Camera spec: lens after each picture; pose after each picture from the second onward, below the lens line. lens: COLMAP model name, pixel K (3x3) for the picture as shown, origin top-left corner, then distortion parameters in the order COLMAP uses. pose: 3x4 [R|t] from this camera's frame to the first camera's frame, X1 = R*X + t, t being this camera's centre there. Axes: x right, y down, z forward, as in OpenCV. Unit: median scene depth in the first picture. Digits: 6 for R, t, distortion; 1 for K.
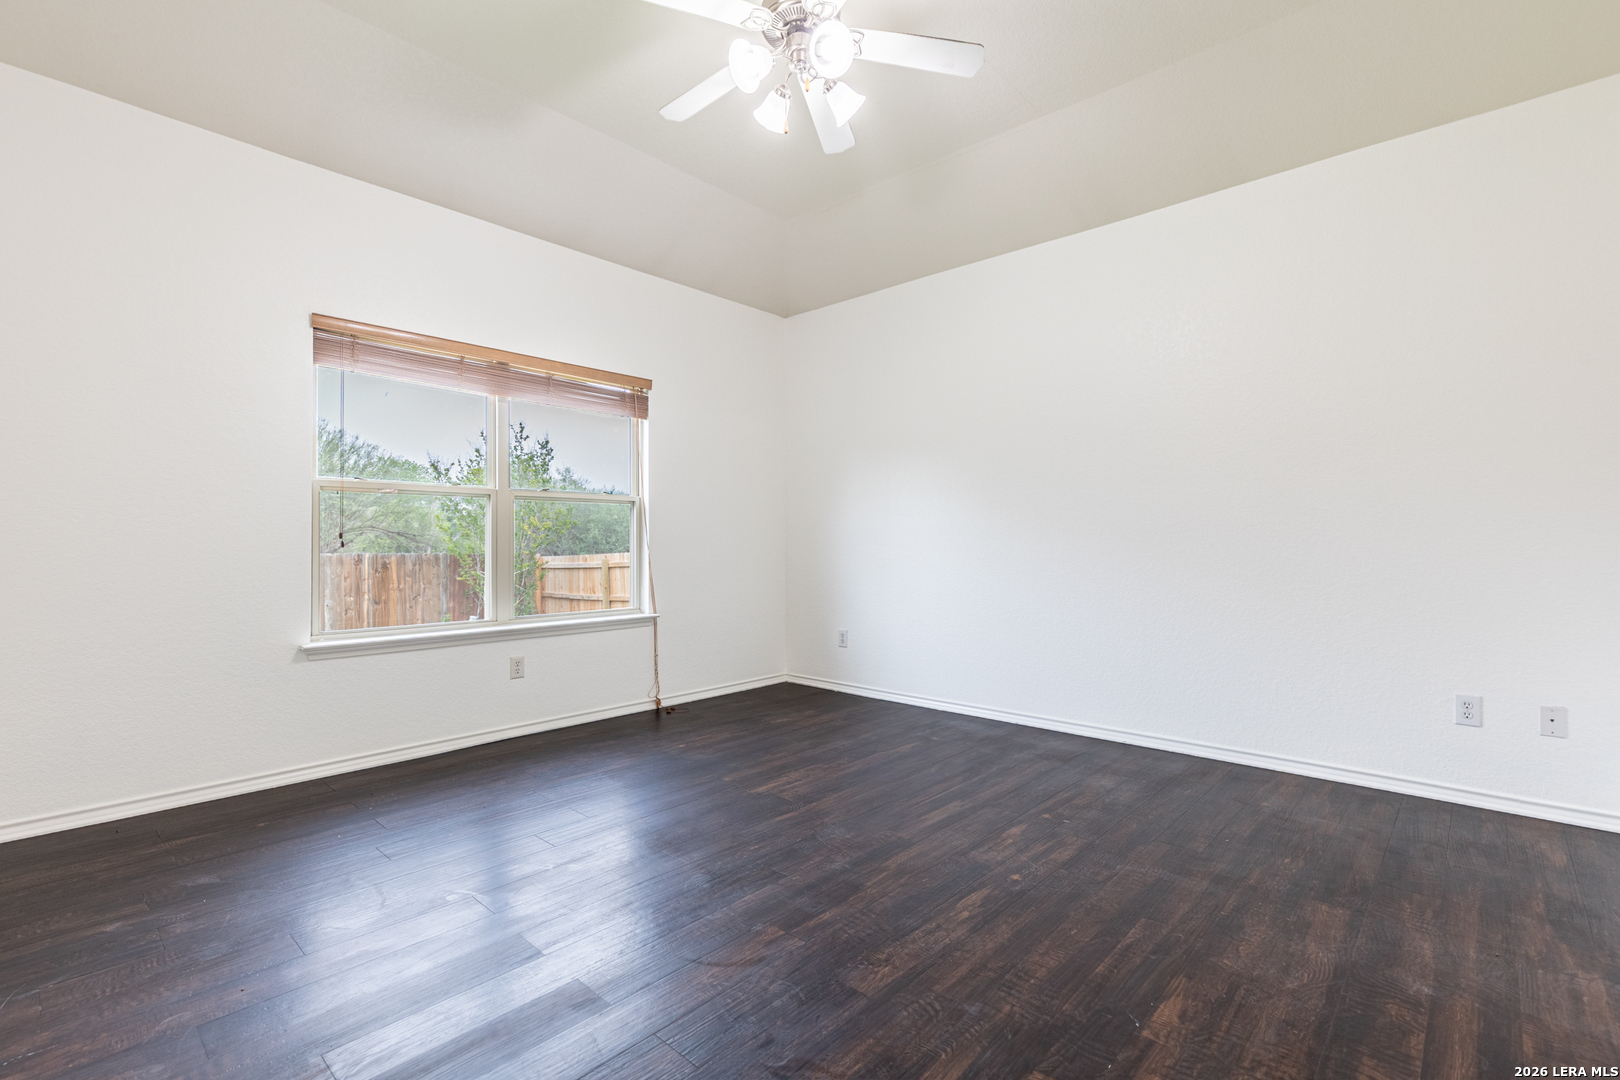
lens RADIAL K [[727.1, 0, 806.6], [0, 727.1, 537.6], [0, 0, 1]] dist [0.002281, 0.000178]
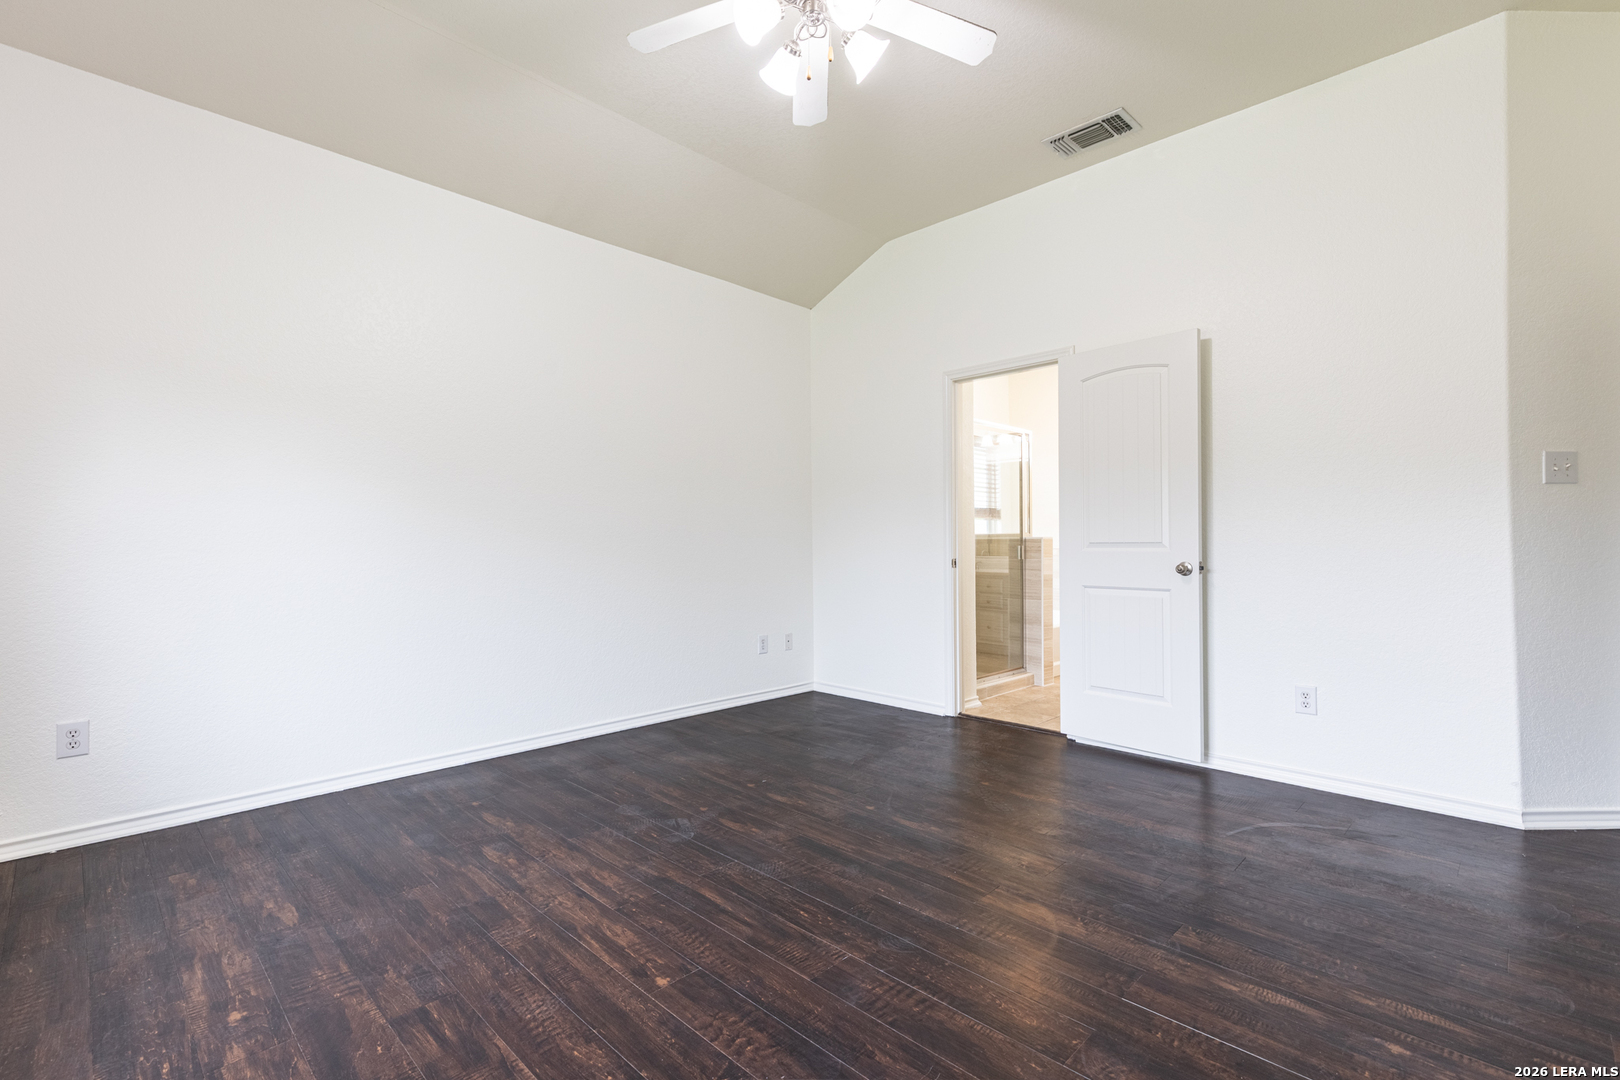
lens RADIAL K [[727.1, 0, 814.5], [0, 727.1, 542.7], [0, 0, 1]] dist [0.002281, 0.000178]
pose [[0.042058, 0.009411, 0.999071, -0.764463], [0.008457, 0.999916, -0.009775, 0.023107], [-0.999079, 0.008860, 0.041975, 0.833368]]
